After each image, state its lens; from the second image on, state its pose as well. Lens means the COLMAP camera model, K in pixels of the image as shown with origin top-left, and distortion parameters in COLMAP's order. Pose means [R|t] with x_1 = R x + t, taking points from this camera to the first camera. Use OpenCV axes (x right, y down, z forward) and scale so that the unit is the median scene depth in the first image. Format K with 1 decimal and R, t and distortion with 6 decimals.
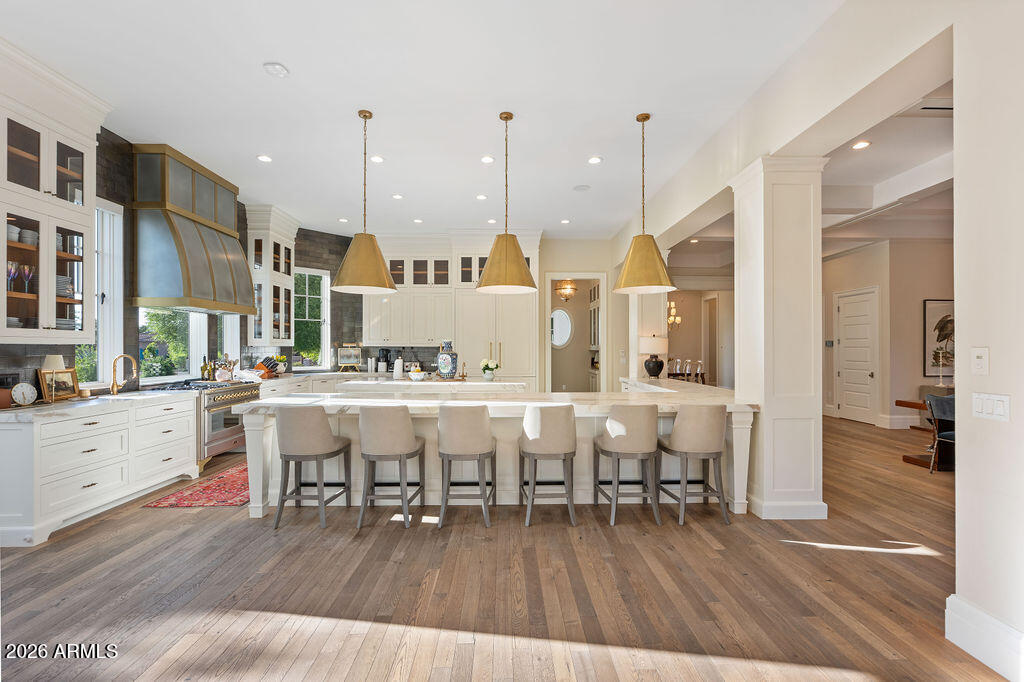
lens RADIAL K [[462.2, 0, 517.7], [0, 462.2, 346.0], [0, 0, 1]] dist [-0.001764, 0.000314]
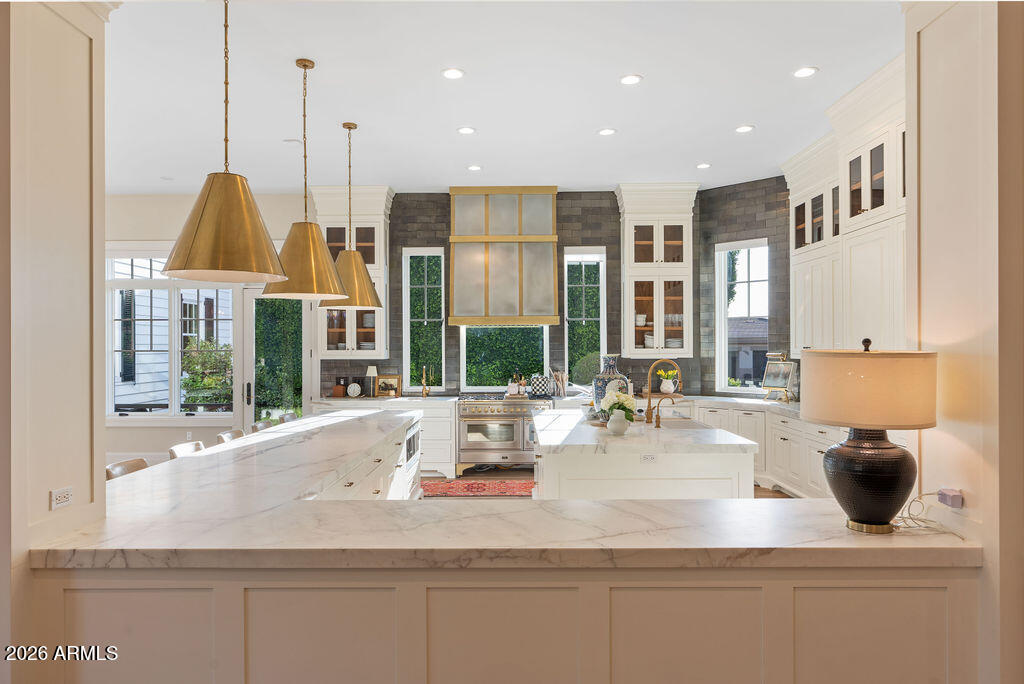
lens RADIAL K [[664.5, 0, 503.0], [0, 664.5, 346.2], [0, 0, 1]] dist [-0.000977, 0.000845]
pose [[-0.034677, -0.000288, -0.999399, 0.786038], [0.010037, 0.999949, -0.000636, -0.027305], [0.999348, -0.010053, -0.034673, 1.023960]]
